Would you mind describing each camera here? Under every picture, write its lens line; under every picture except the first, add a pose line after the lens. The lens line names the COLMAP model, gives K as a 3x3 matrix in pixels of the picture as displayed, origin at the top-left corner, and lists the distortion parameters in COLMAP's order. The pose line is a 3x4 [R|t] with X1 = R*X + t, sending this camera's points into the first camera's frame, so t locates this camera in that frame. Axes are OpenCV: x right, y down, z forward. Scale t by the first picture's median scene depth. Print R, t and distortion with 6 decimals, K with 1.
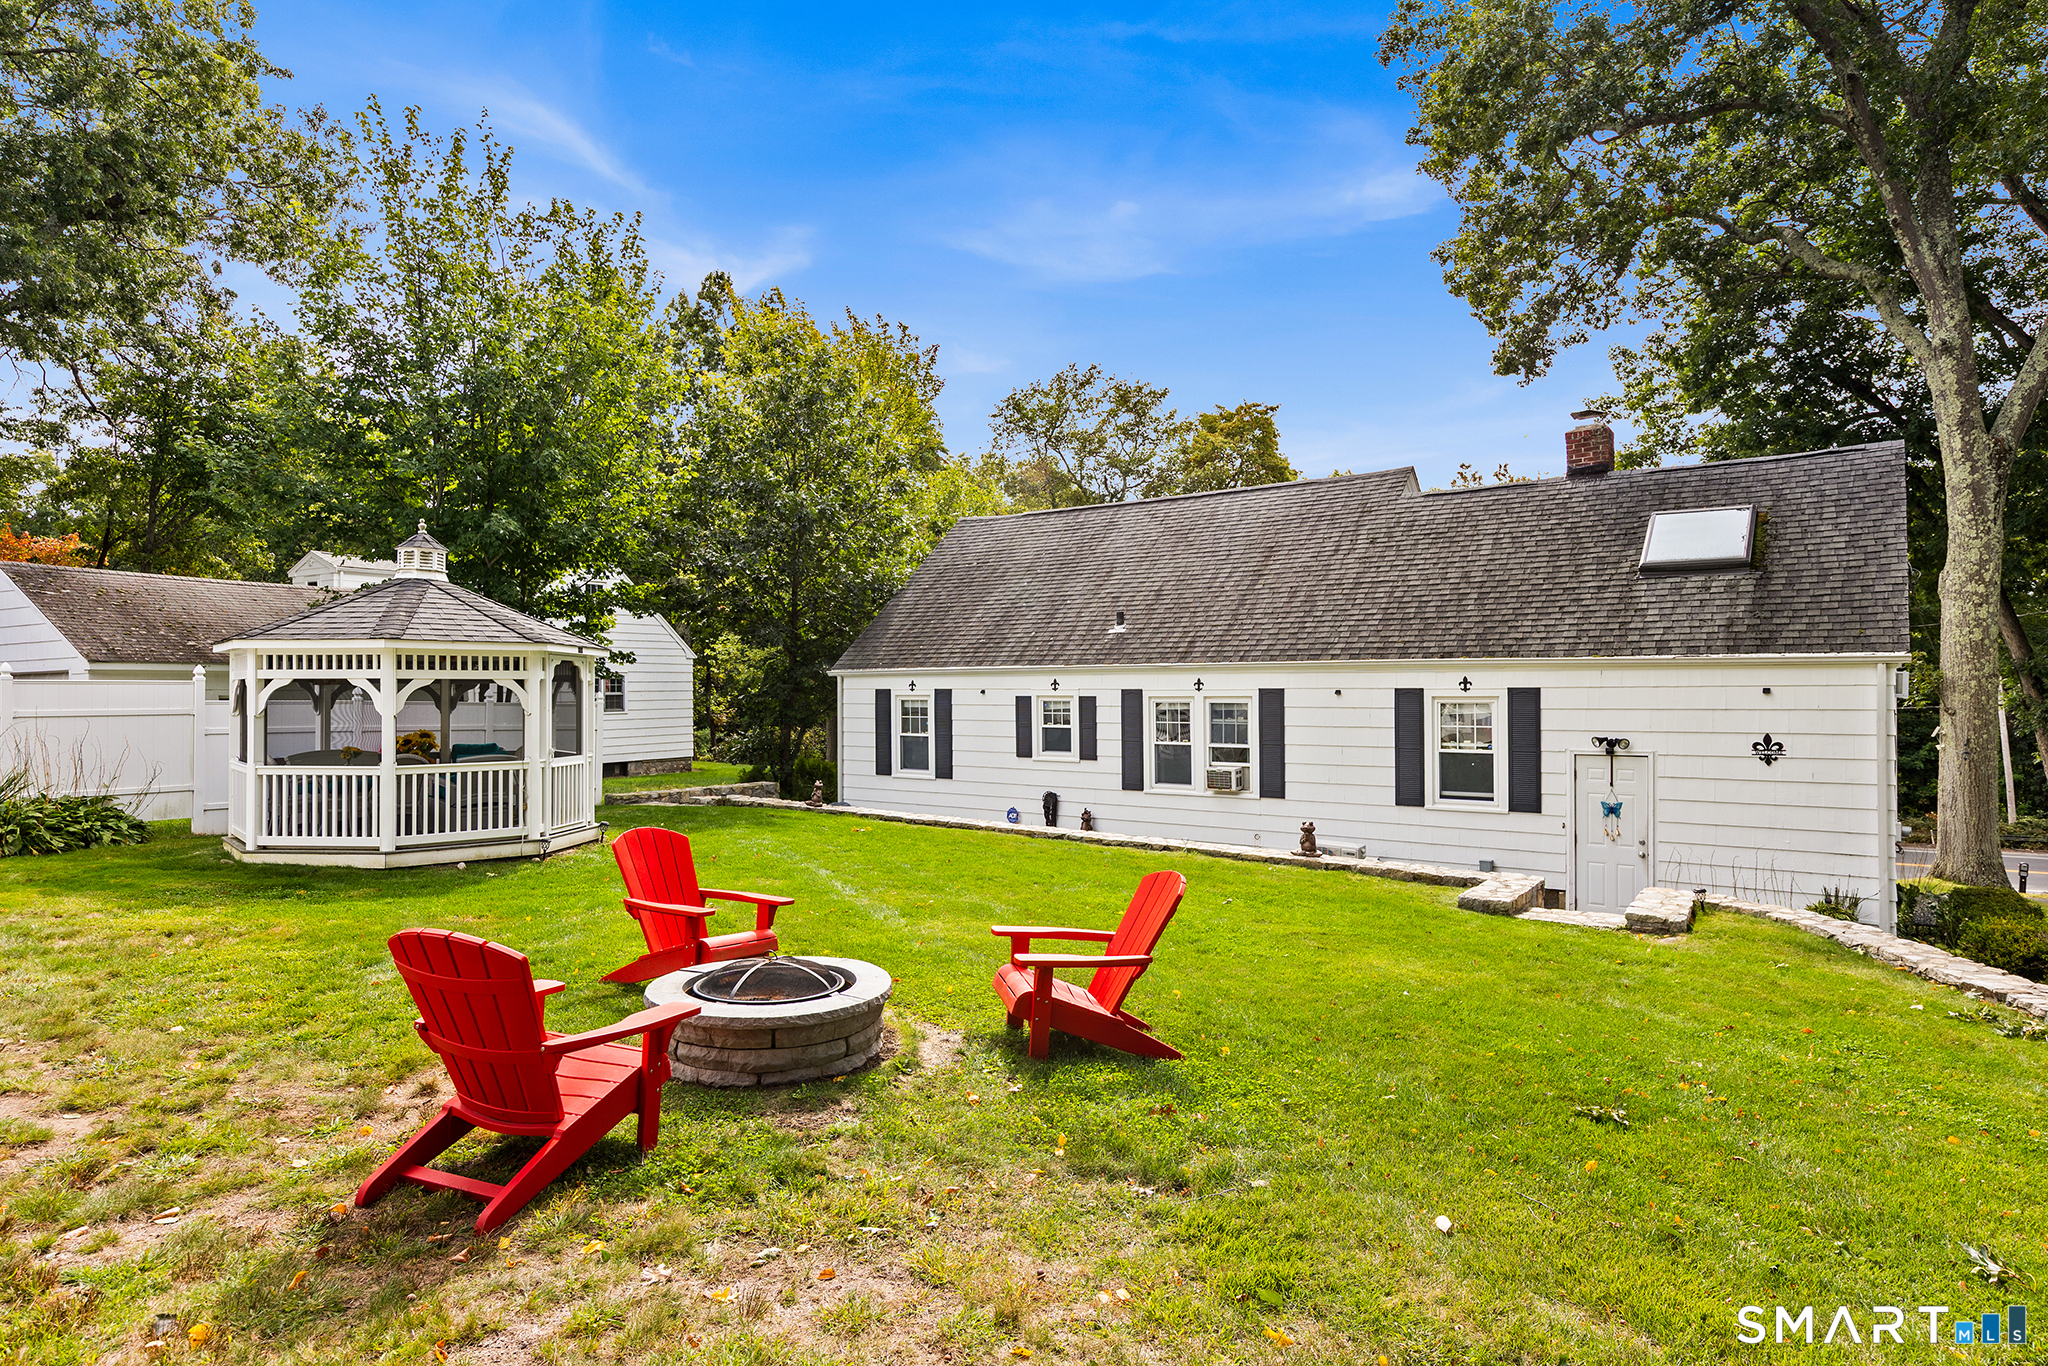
lens RADIAL K [[1147.2, 0, 1026.4], [0, 1147.2, 689.5], [0, 0, 1]] dist [0.006664, -0.000202]
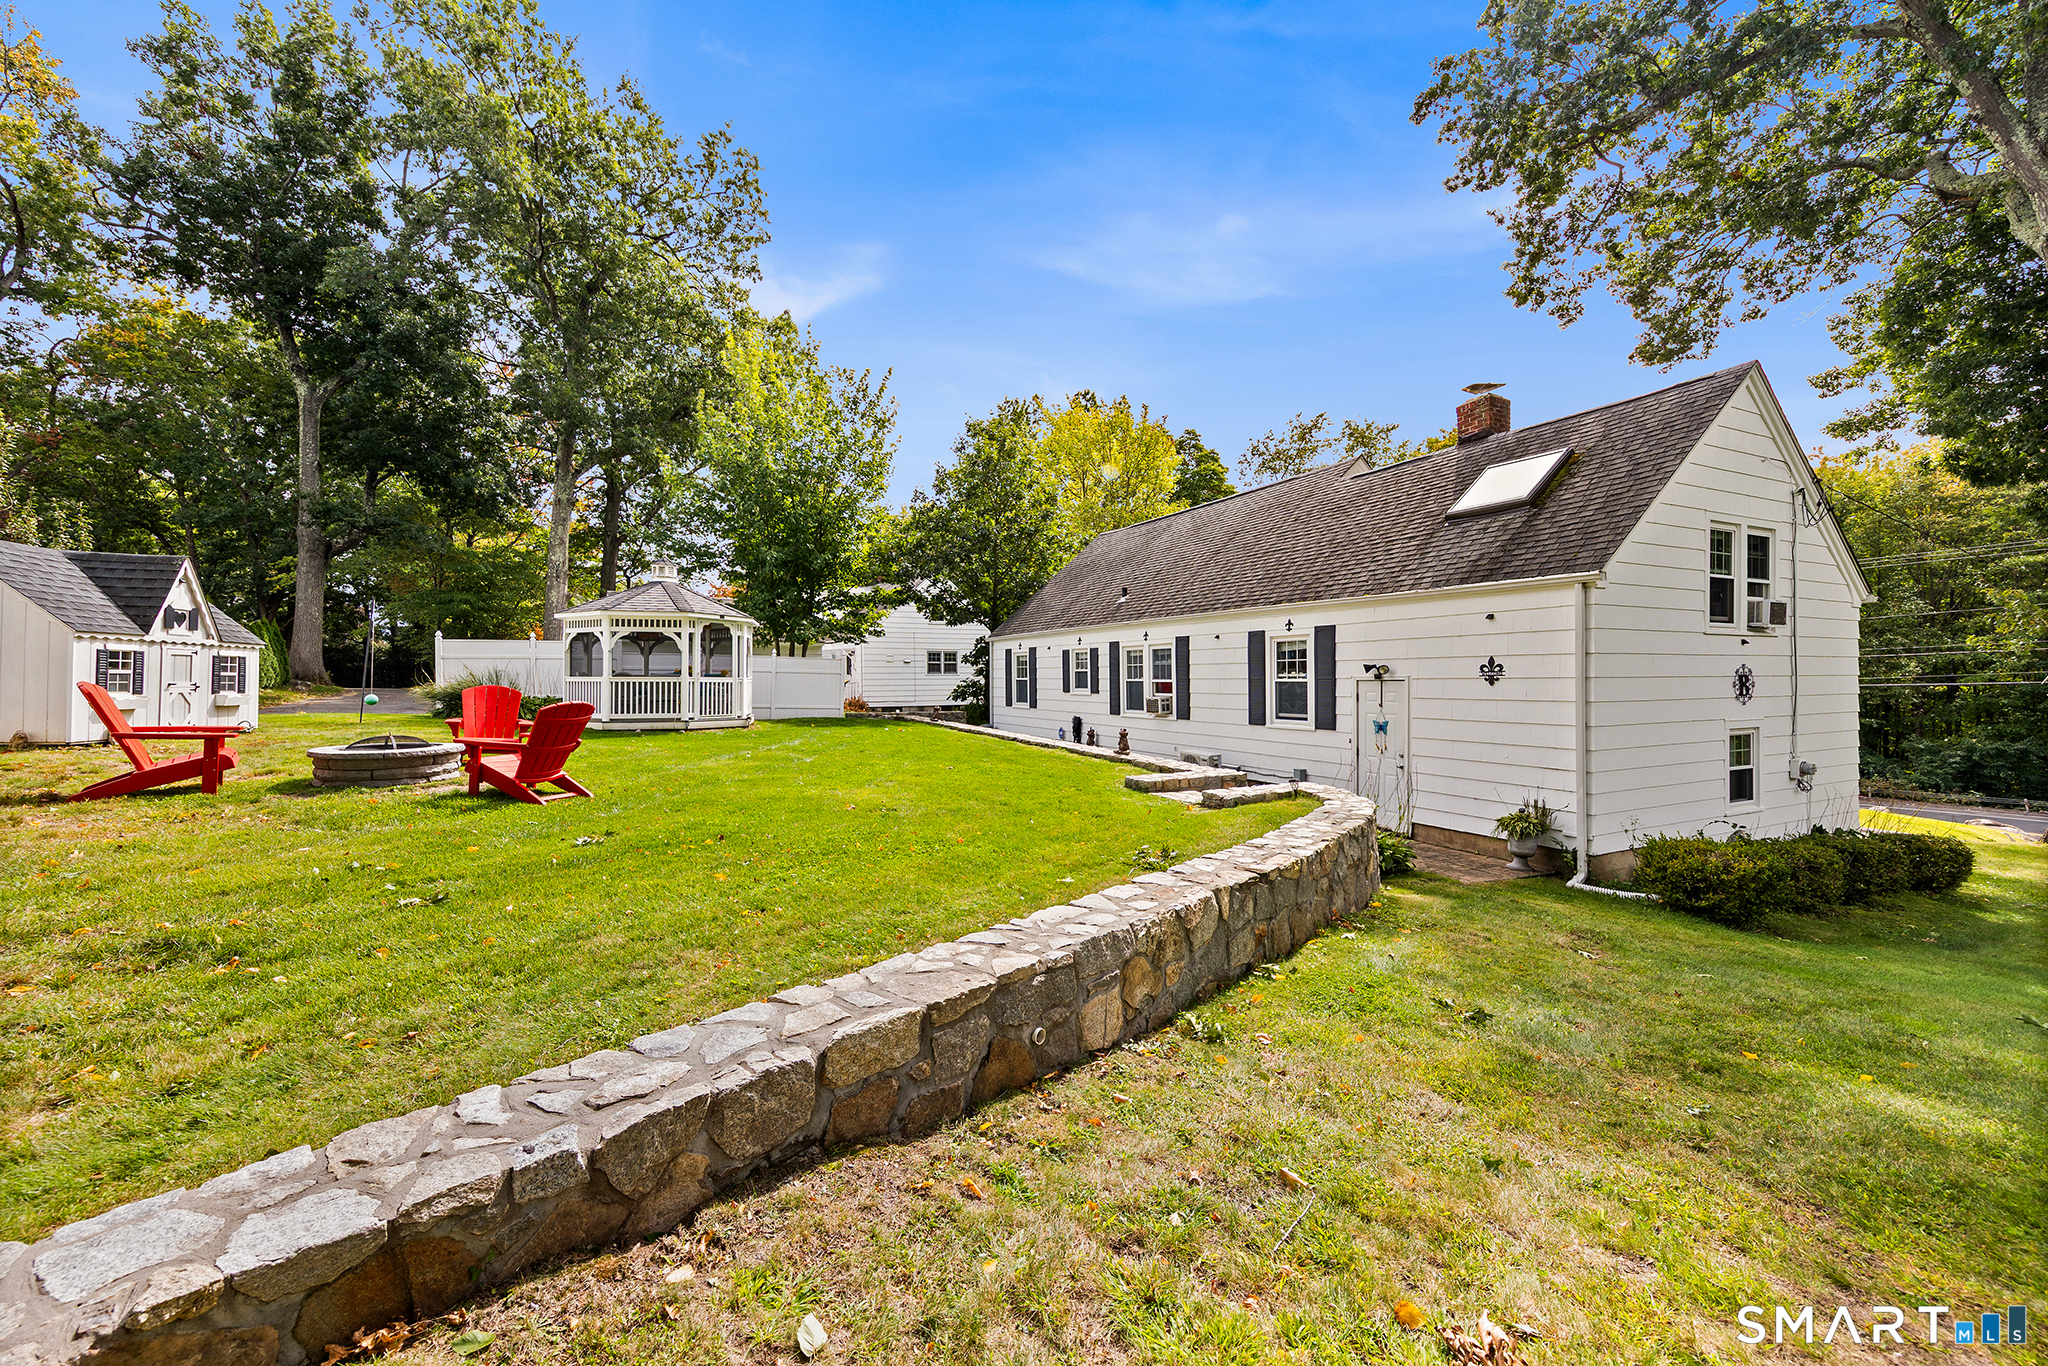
lens RADIAL K [[801.7, 0, 1016.3], [0, 801.7, 677.1], [0, 0, 1]] dist [0.004163, 0.000774]
pose [[0.884111, 0.001483, -0.467275, 0.461797], [-0.001967, 0.999998, -0.000548, 0.045502], [0.467273, 0.001403, 0.884112, 0.095591]]
